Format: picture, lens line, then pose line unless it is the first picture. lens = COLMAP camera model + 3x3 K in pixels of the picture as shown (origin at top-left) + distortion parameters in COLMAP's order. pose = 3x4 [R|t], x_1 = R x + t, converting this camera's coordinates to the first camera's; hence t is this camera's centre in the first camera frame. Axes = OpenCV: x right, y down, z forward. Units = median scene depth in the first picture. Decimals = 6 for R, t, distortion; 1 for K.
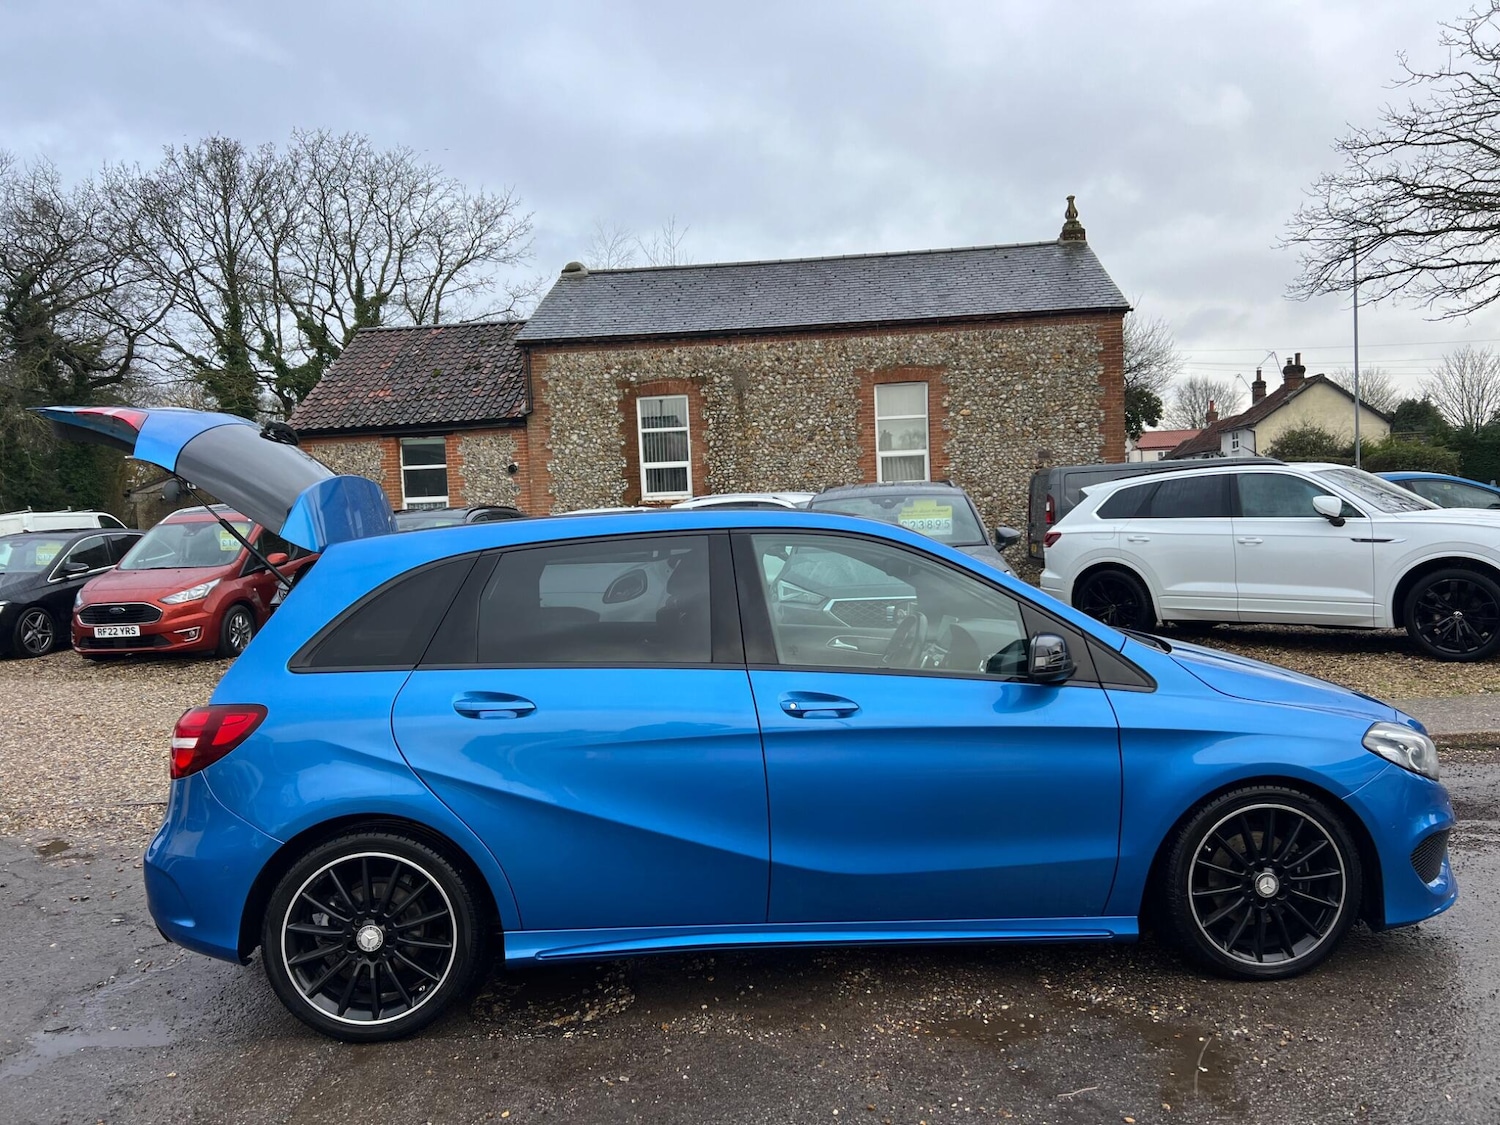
lens RADIAL K [[1125.3, 0, 761.7], [0, 1125.3, 572.3], [0, 0, 1]] dist [0.061248, -0.079732]
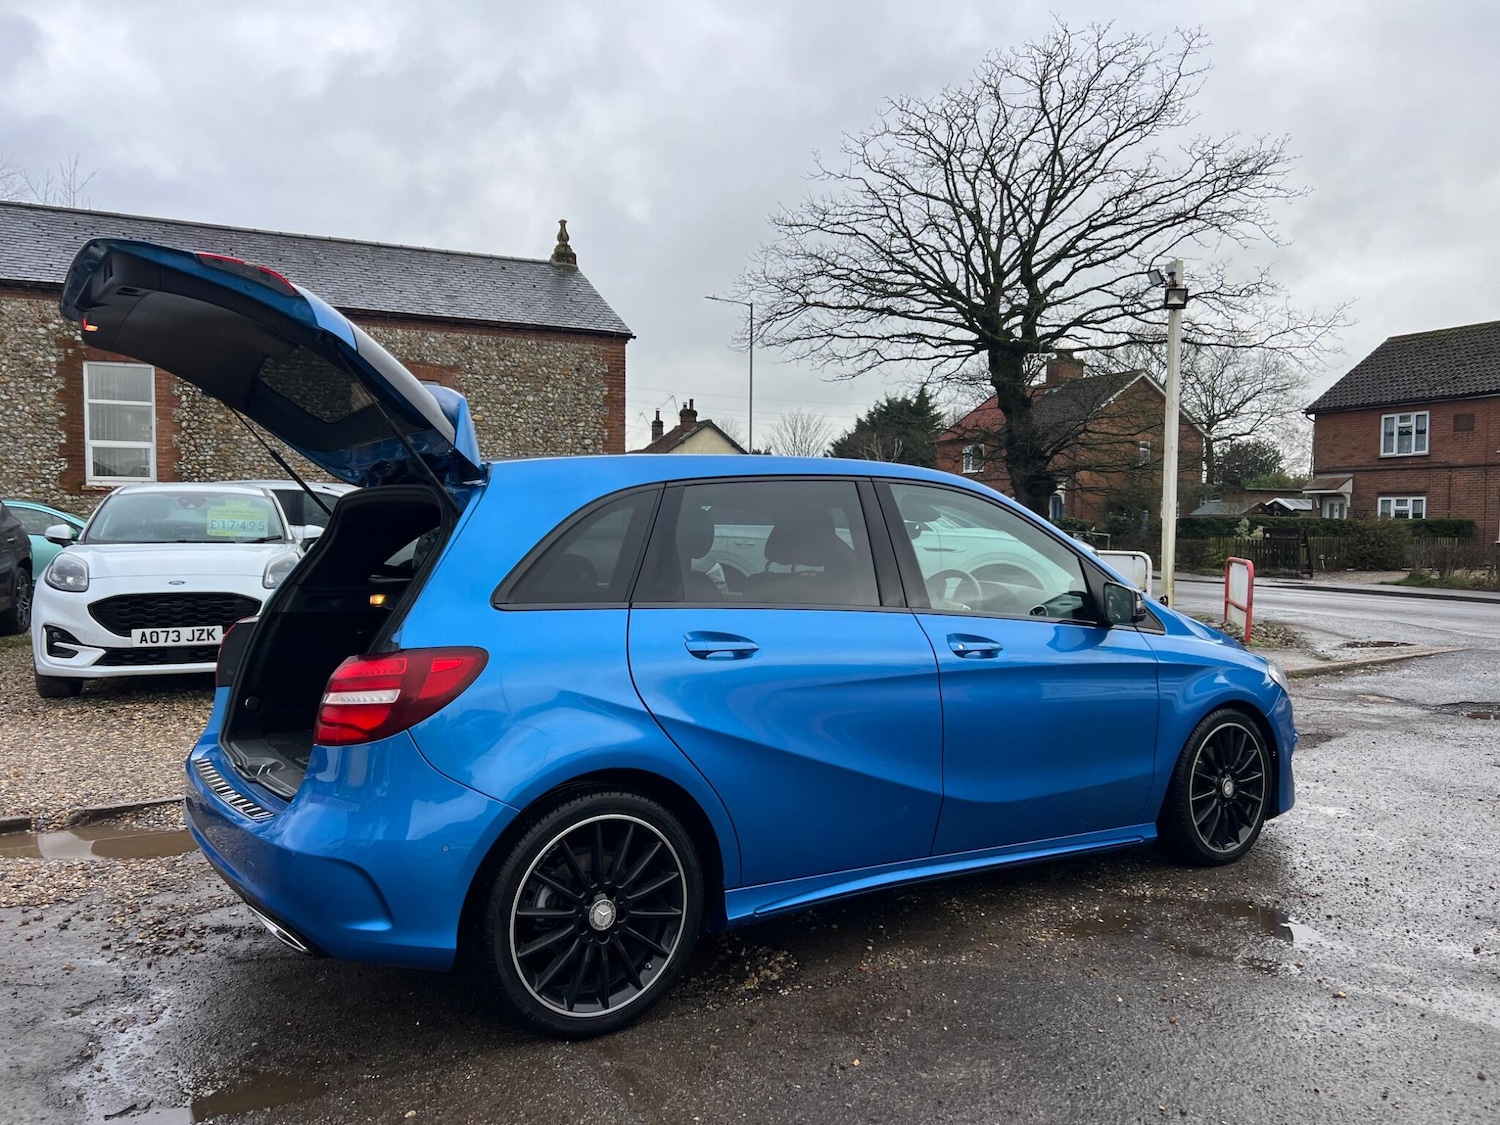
lens RADIAL K [[1125.3, 0, 753.9], [0, 1125.3, 577.4], [0, 0, 1]] dist [0.061248, -0.079732]
pose [[0.861045, 0.023456, 0.507987, -0.108448], [-0.015785, 0.999687, -0.019403, 0.012579], [-0.508283, 0.008688, 0.861146, 0.030710]]
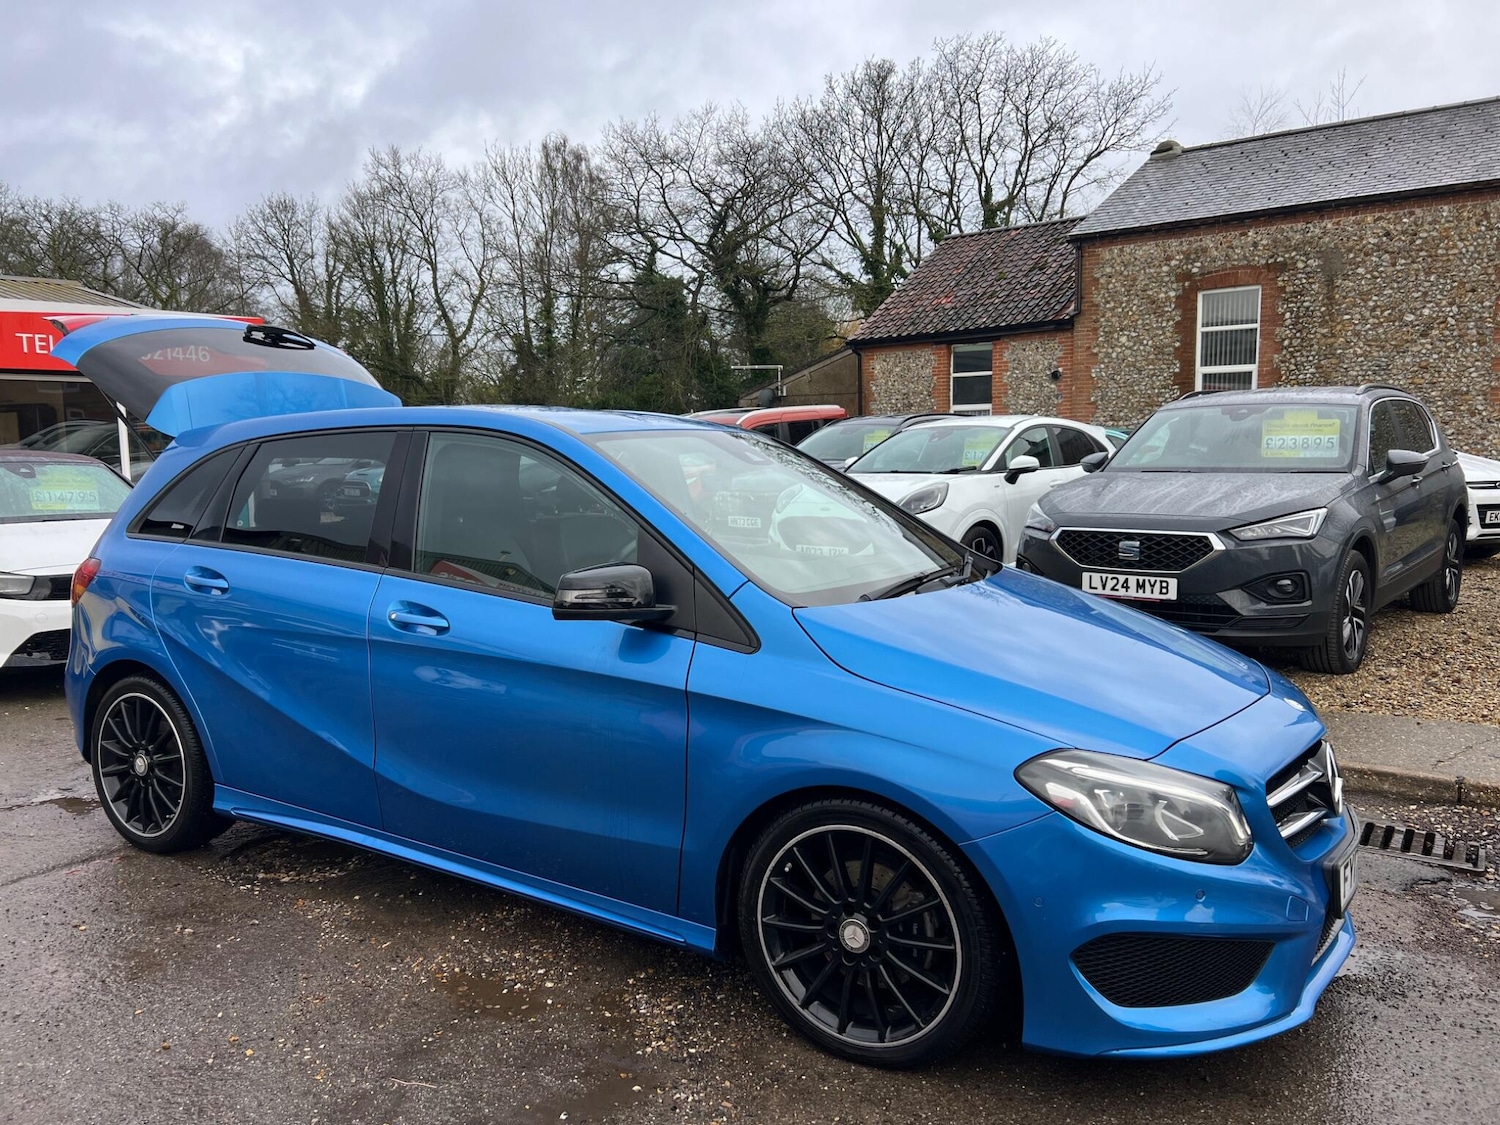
lens RADIAL K [[1133.1, 0, 743.0], [0, 1133.1, 573.0], [0, 0, 1]] dist [0.057717, -0.063684]
pose [[0.814764, 0.098120, -0.571430, 0.130393], [-0.052893, 0.994045, 0.095271, -0.003738], [0.577375, -0.047398, 0.815102, 0.062355]]
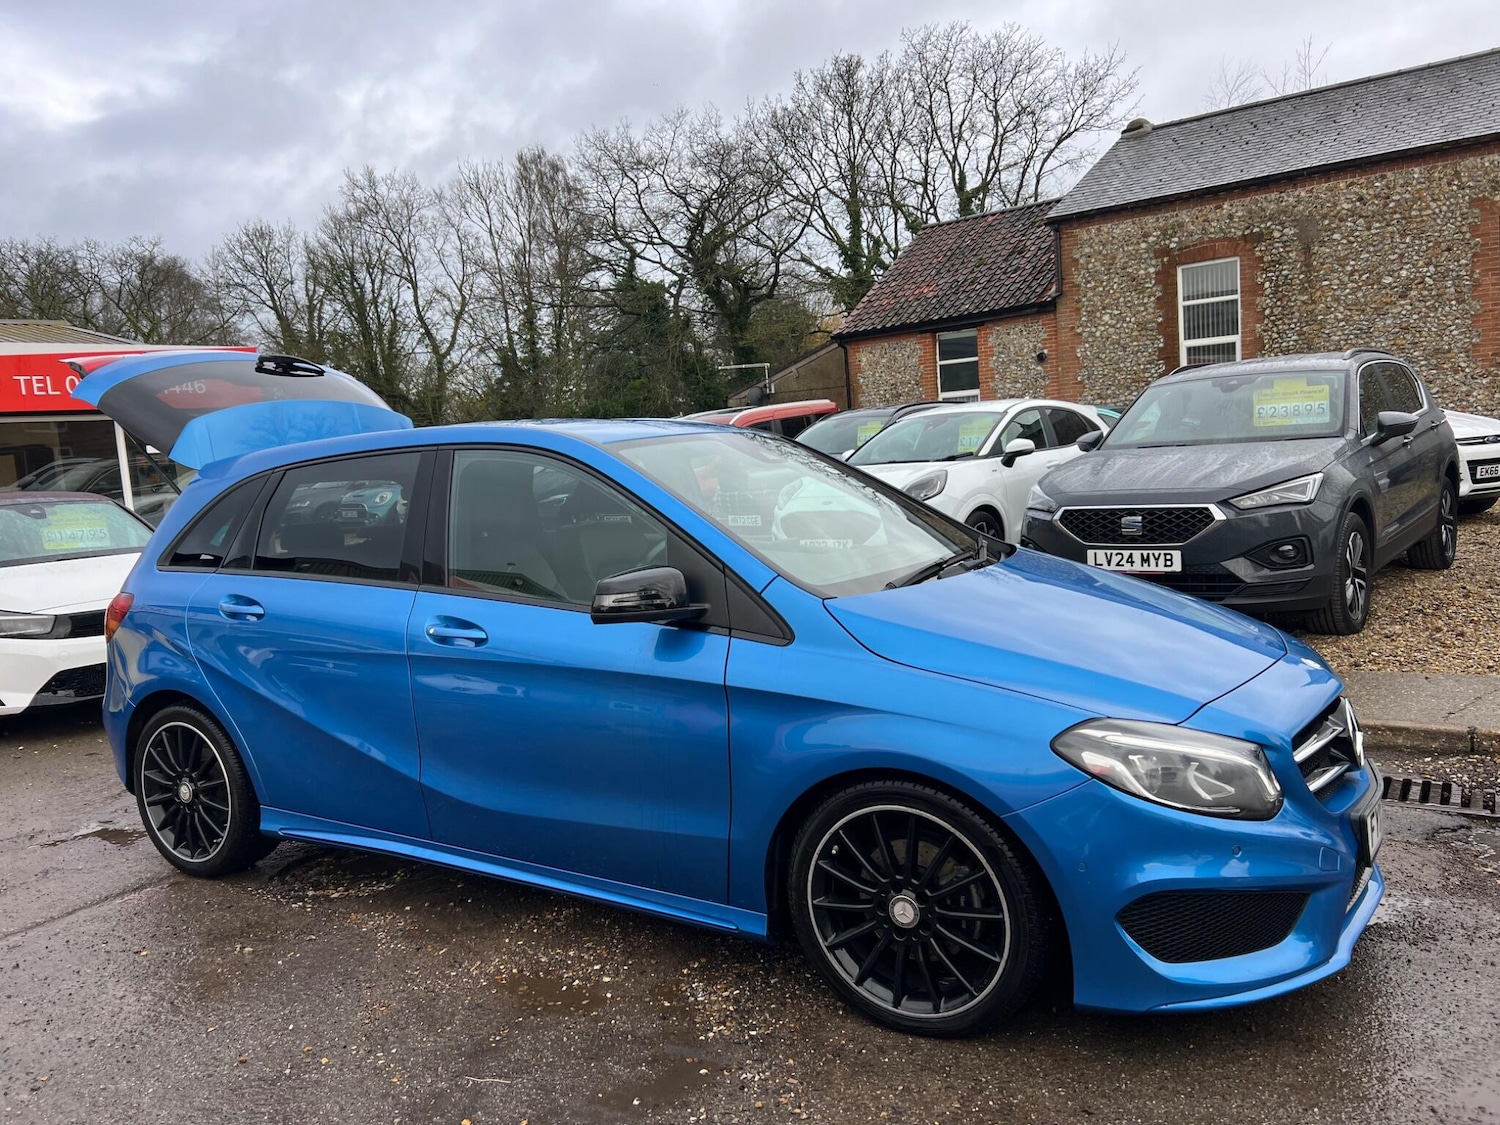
lens RADIAL K [[1133.1, 0, 744.1], [0, 1133.1, 564.0], [0, 0, 1]] dist [0.057717, -0.063684]
pose [[0.822054, 0.045685, -0.567574, 0.129553], [0.005626, 0.996076, 0.088324, -0.003765], [0.569382, -0.075800, 0.818571, 0.056281]]
